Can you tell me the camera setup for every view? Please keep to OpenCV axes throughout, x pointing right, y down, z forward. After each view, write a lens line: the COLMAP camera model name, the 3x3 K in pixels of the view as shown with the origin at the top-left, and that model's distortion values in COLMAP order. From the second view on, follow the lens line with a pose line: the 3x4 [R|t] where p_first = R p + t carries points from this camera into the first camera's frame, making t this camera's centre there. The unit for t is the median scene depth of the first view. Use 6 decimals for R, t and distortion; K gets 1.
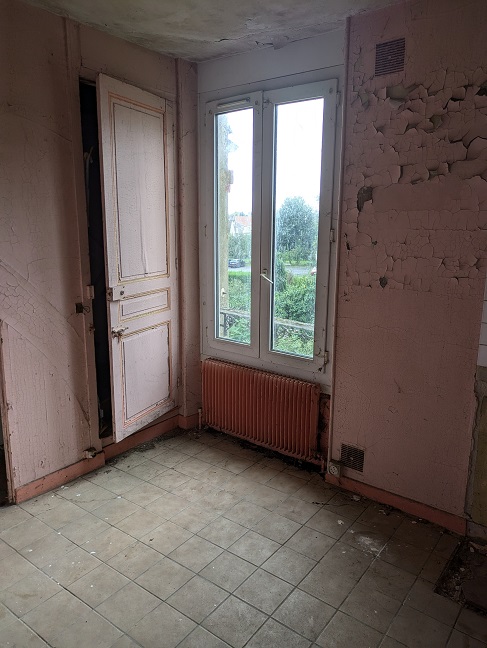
lens RADIAL K [[484.9, 0, 243.5], [0, 484.9, 324.0], [0, 0, 1]] dist [0.015112, -0.009471]
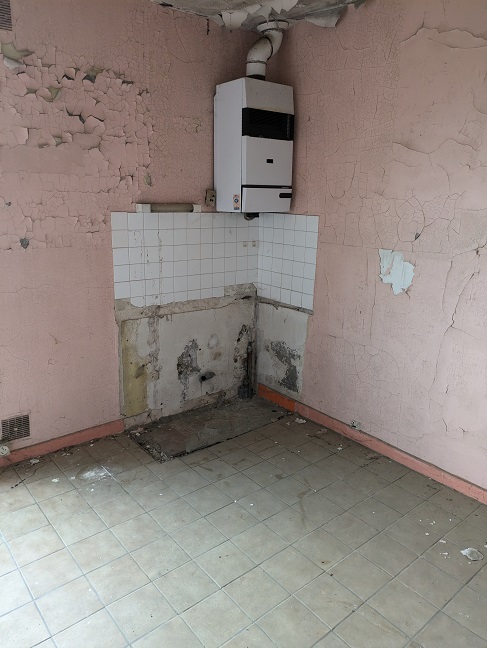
lens RADIAL K [[484.9, 0, 243.5], [0, 484.9, 324.0], [0, 0, 1]] dist [0.015112, -0.009471]
pose [[0.206954, -0.247445, 0.946541, -0.673498], [0.174306, 0.961334, 0.213201, -0.066378], [-0.962698, 0.120865, 0.242084, 0.361541]]
